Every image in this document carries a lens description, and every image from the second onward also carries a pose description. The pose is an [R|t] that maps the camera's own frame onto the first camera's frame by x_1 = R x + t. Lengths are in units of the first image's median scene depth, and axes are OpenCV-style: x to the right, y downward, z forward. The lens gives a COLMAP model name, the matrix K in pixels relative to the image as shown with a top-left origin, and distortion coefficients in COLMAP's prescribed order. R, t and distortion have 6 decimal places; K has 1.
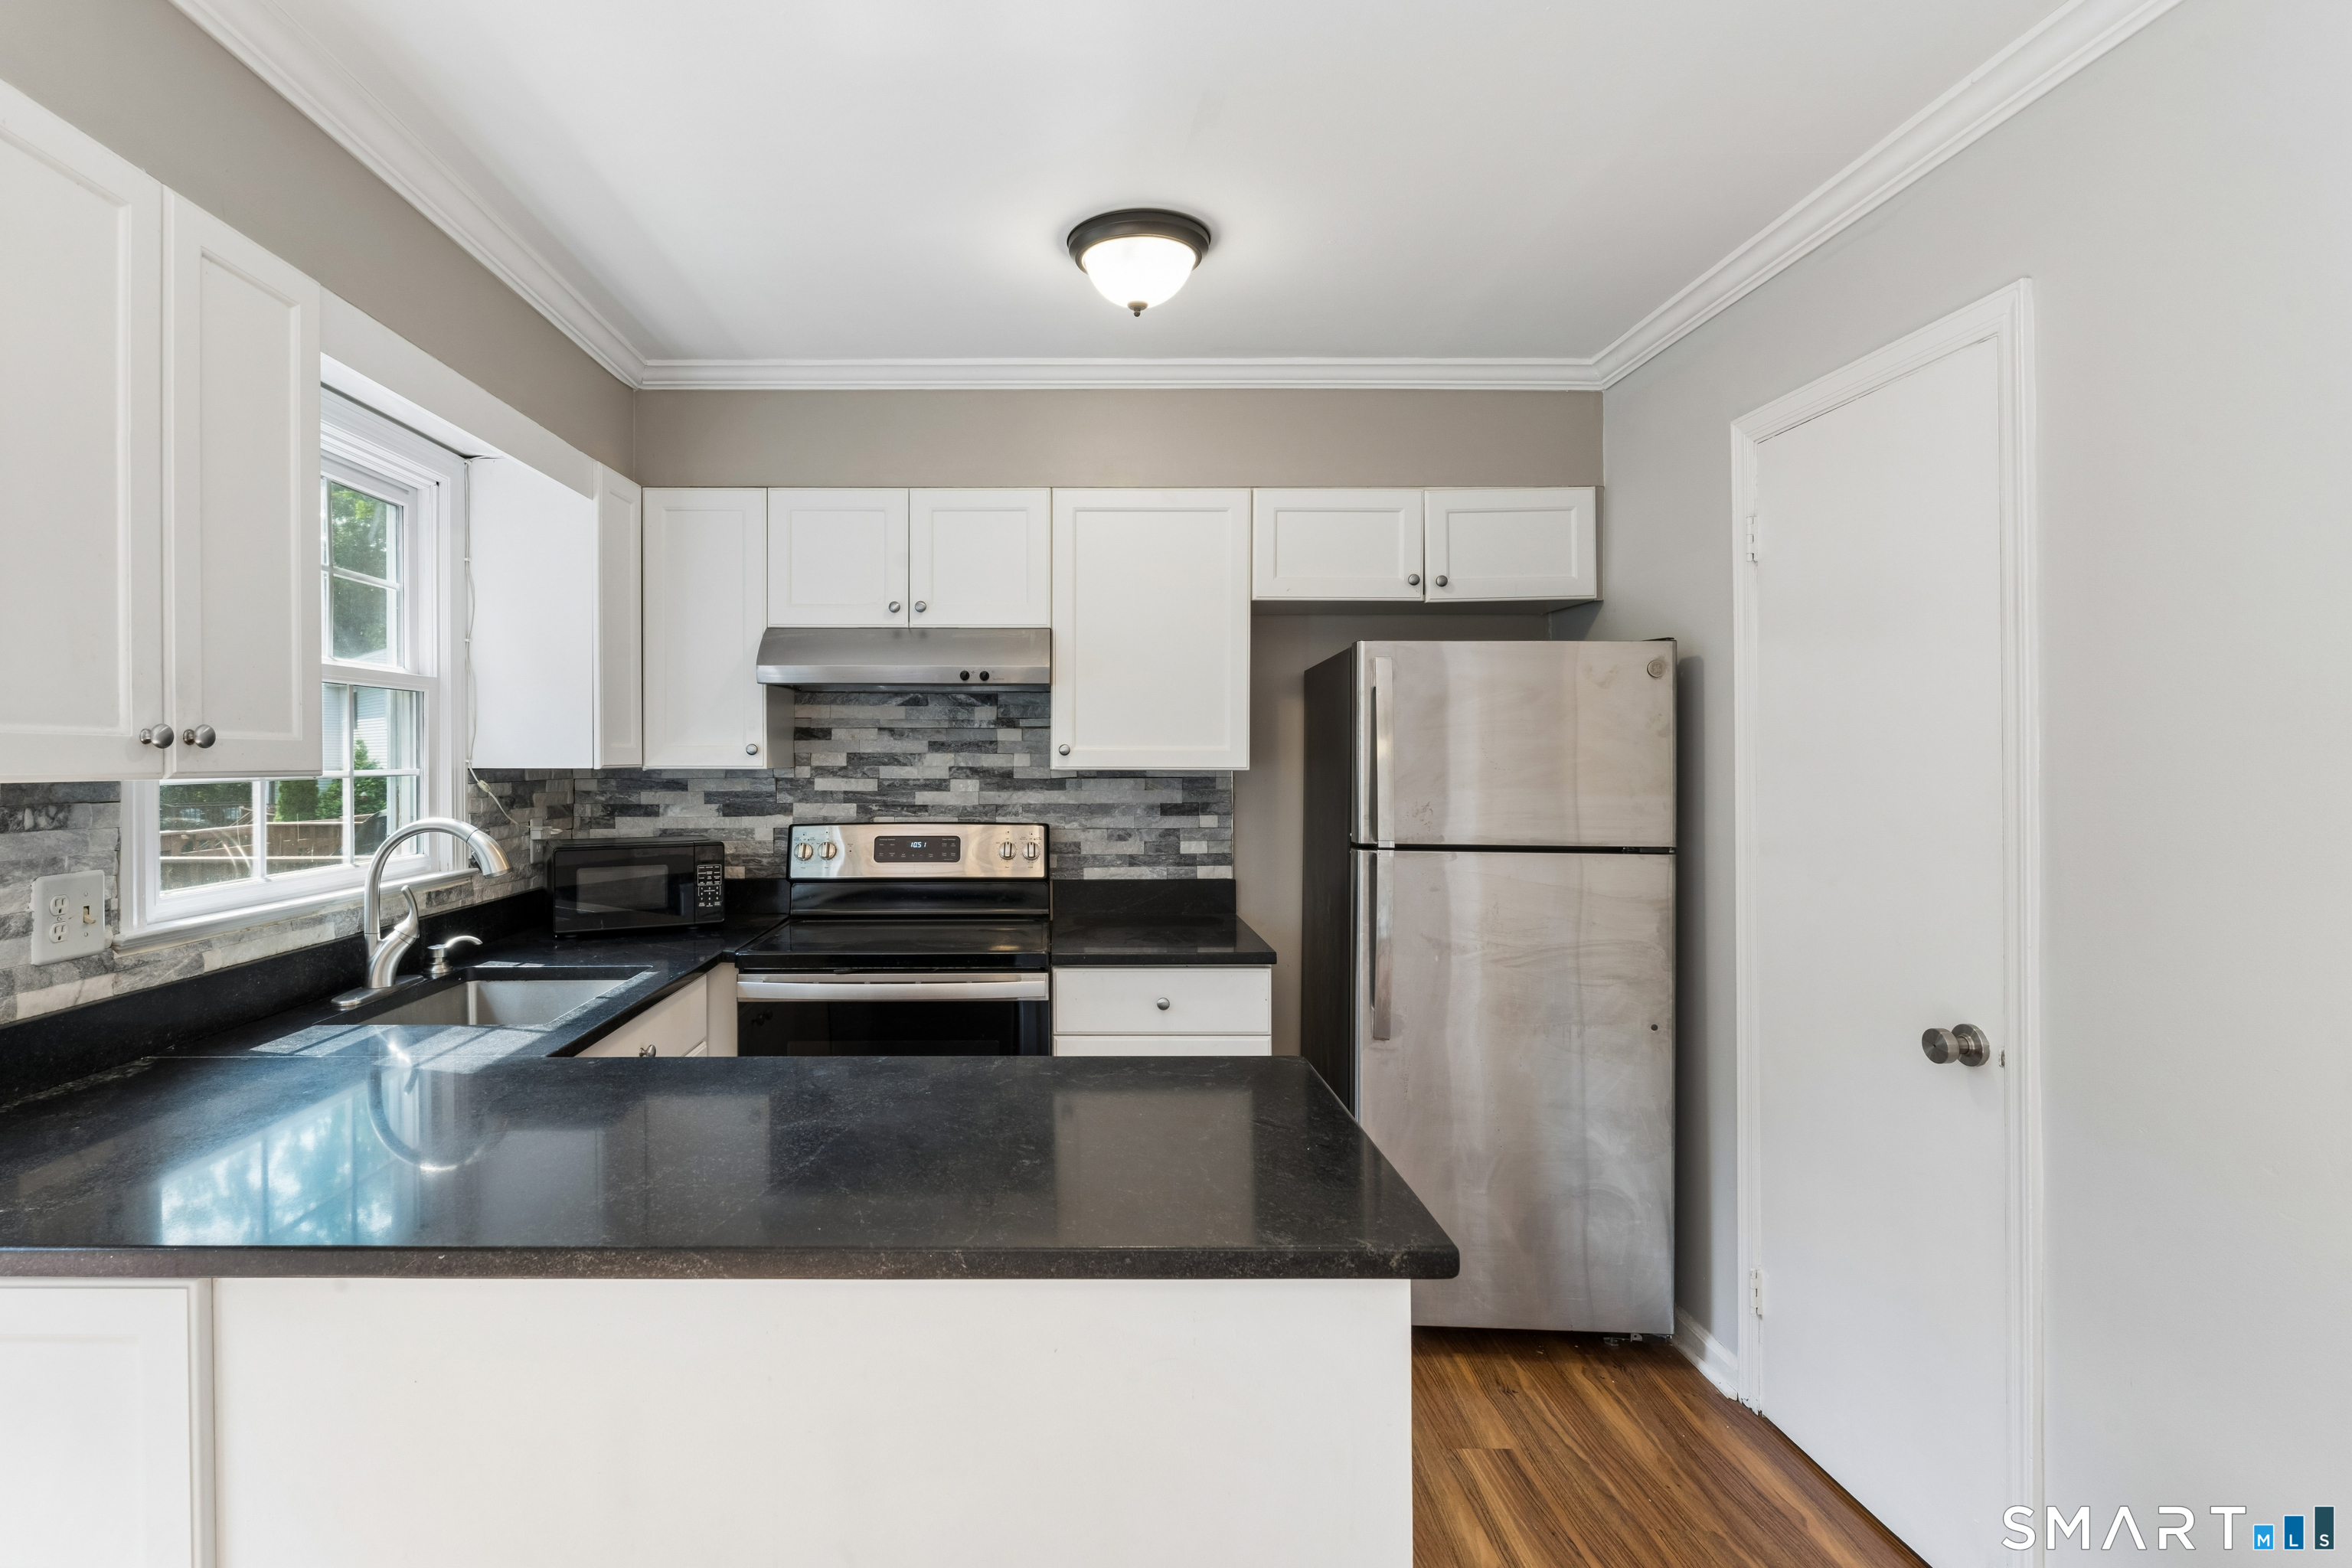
lens RADIAL K [[1121.0, 0, 1037.7], [0, 1121.0, 751.2], [0, 0, 1]] dist [-0.003087, -0.000443]
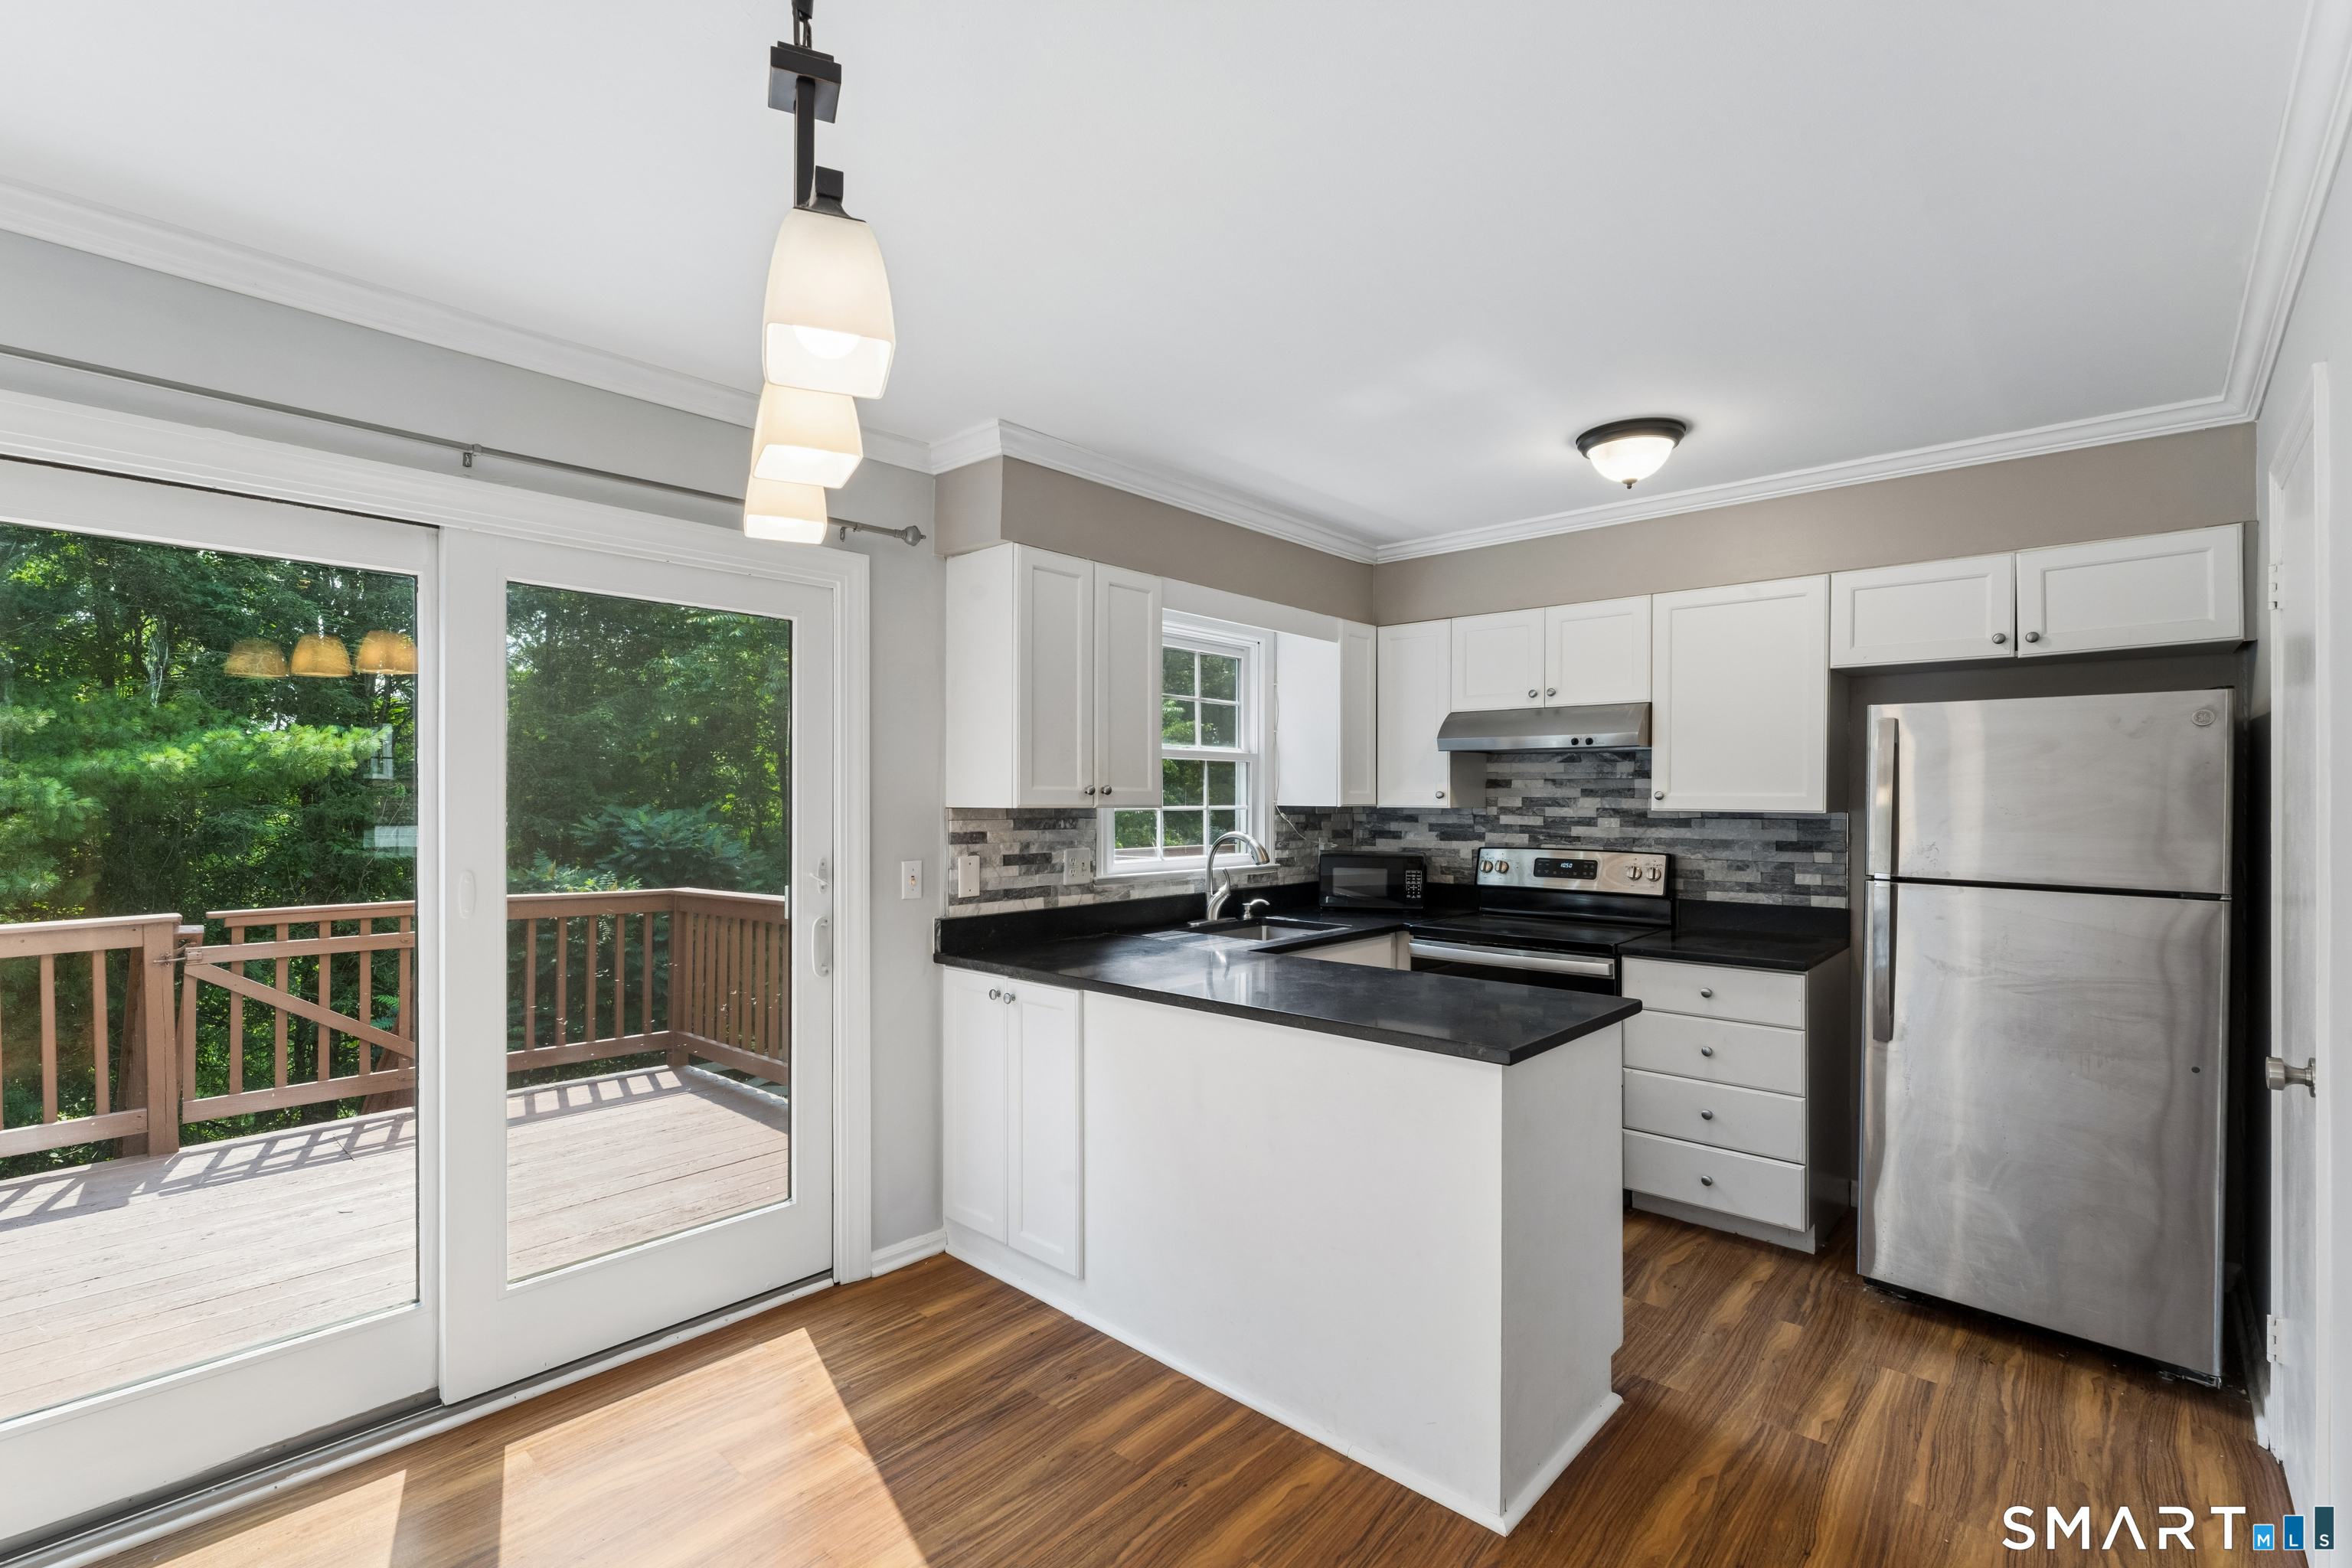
lens RADIAL K [[1032.3, 0, 1177.1], [0, 1032.3, 794.3], [0, 0, 1]] dist [-0.001436, -0.000495]
pose [[0.749149, 0.001782, -0.662399, 0.395528], [-0.001253, 0.999998, 0.001273, -0.003533], [0.662400, -0.000124, 0.749150, -0.263314]]
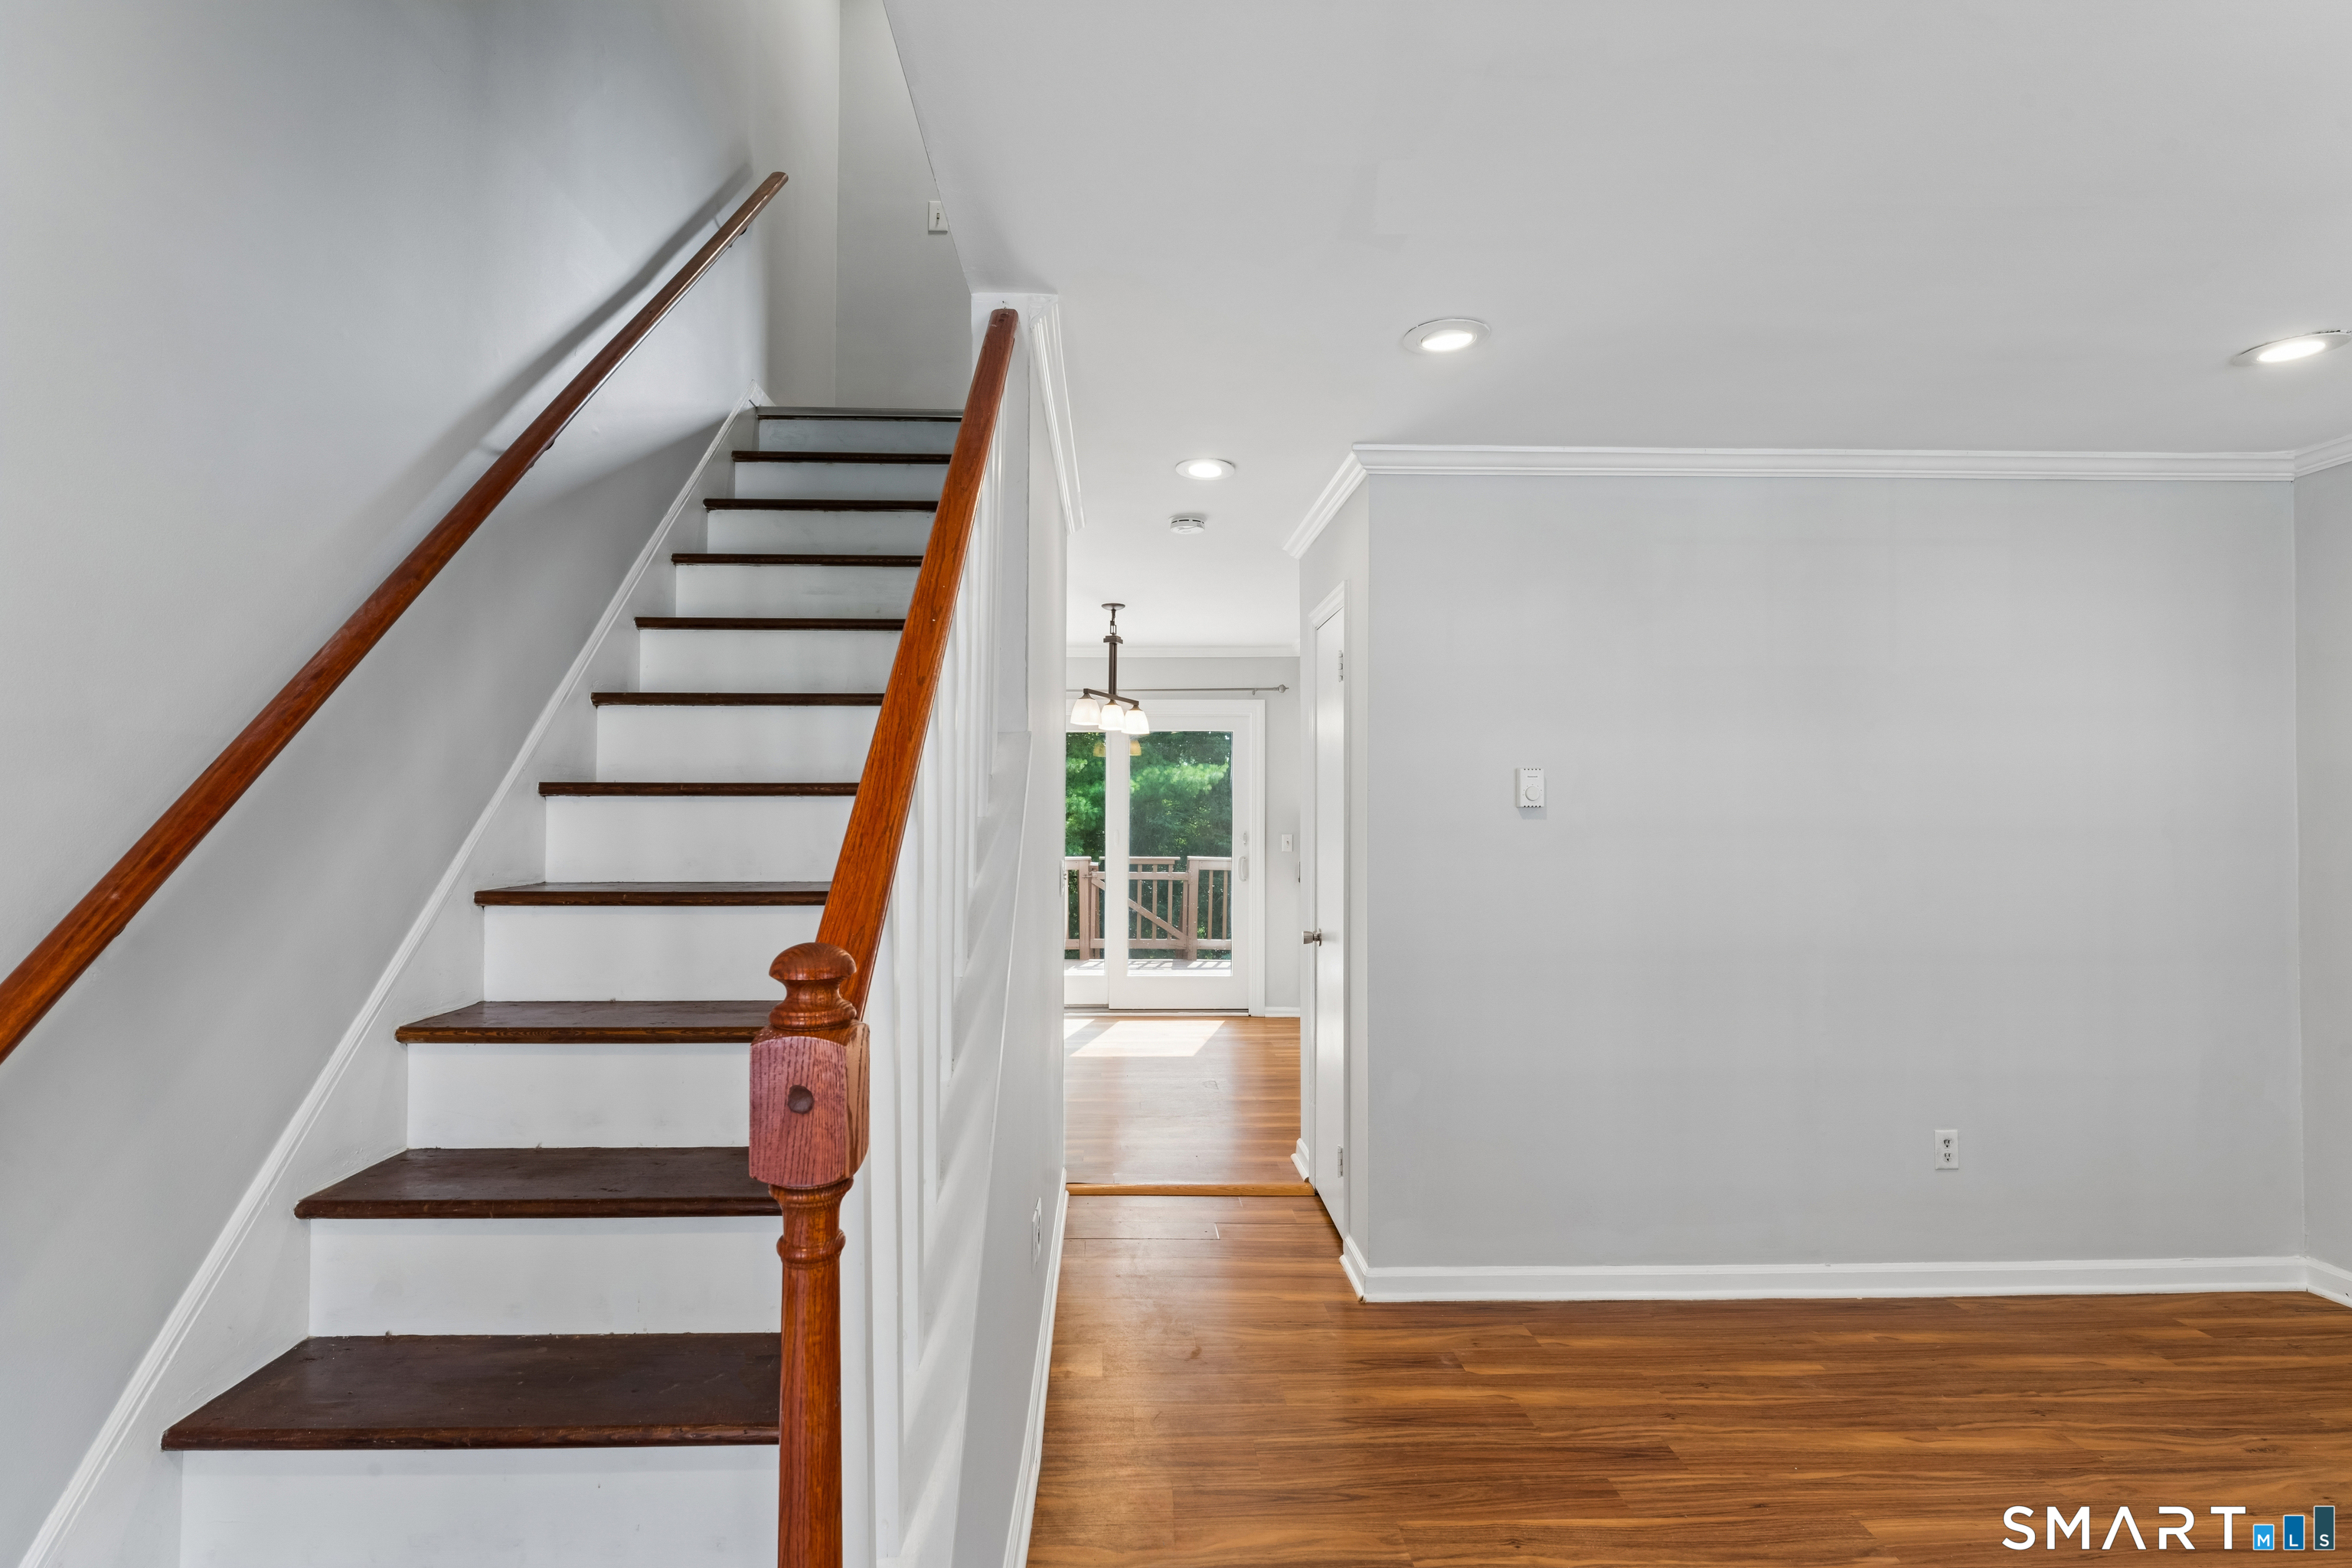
lens RADIAL K [[1117.2, 0, 1162.7], [0, 1117.2, 789.0], [0, 0, 1]] dist [-0.000722, 0.001158]
pose [[0.052118, -0.015844, -0.998515, 1.957535], [-0.002959, 0.999867, -0.016020, 0.004798], [0.998637, 0.003790, 0.052065, -0.068593]]
